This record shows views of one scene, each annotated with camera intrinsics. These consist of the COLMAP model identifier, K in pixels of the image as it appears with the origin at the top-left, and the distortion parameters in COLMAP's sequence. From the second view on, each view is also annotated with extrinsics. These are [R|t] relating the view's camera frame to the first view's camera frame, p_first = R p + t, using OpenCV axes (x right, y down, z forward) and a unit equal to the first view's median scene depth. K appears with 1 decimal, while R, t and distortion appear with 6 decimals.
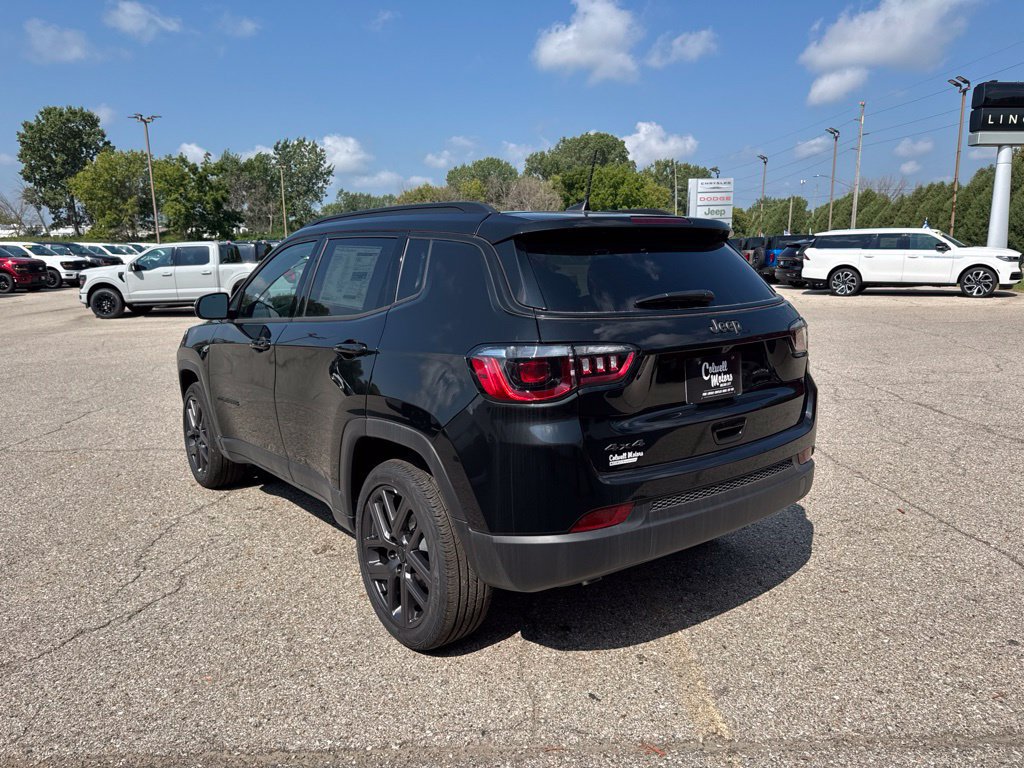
lens RADIAL K [[714.1, 0, 519.4], [0, 714.1, 387.9], [0, 0, 1]] dist [0.034170, -0.034600]
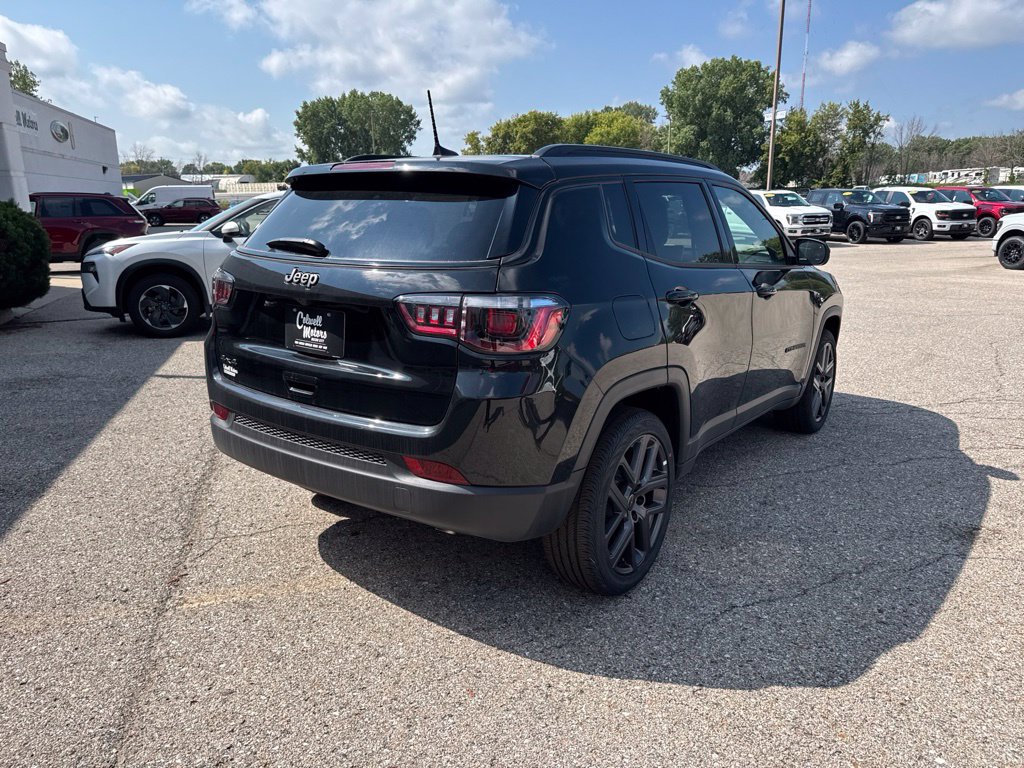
lens RADIAL K [[714.1, 0, 509.8], [0, 714.1, 382.3], [0, 0, 1]] dist [0.034170, -0.034600]
pose [[0.278062, 0.241543, -0.929698, 0.154070], [-0.180470, 0.963769, 0.196418, -0.022540], [0.943457, 0.113167, 0.311579, 0.116330]]
